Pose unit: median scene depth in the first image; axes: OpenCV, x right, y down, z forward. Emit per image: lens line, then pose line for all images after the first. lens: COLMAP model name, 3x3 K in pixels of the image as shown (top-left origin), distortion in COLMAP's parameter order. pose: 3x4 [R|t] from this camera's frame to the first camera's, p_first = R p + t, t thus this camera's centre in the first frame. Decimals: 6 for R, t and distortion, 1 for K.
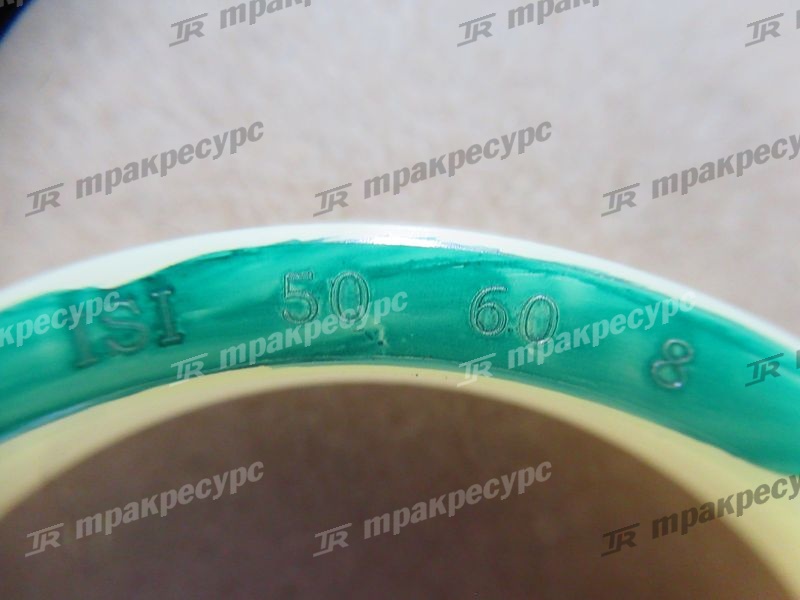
lens RADIAL K [[570.1, 0, 400.0], [0, 570.1, 300.0], [0, 0, 1]] dist [0.002104, -0.001762]
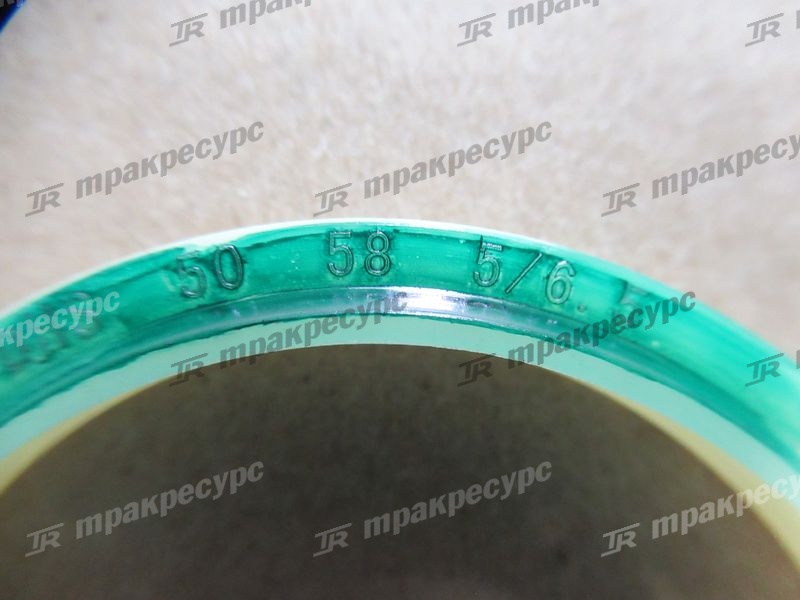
lens RADIAL K [[570.1, 0, 400.0], [0, 570.1, 300.0], [0, 0, 1]] dist [0.002104, -0.001762]
pose [[0.999983, -0.000354, 0.005833, 0.498885], [0.000350, 1.000000, 0.000707, -0.000431], [-0.005833, -0.000705, 0.999983, -0.001484]]
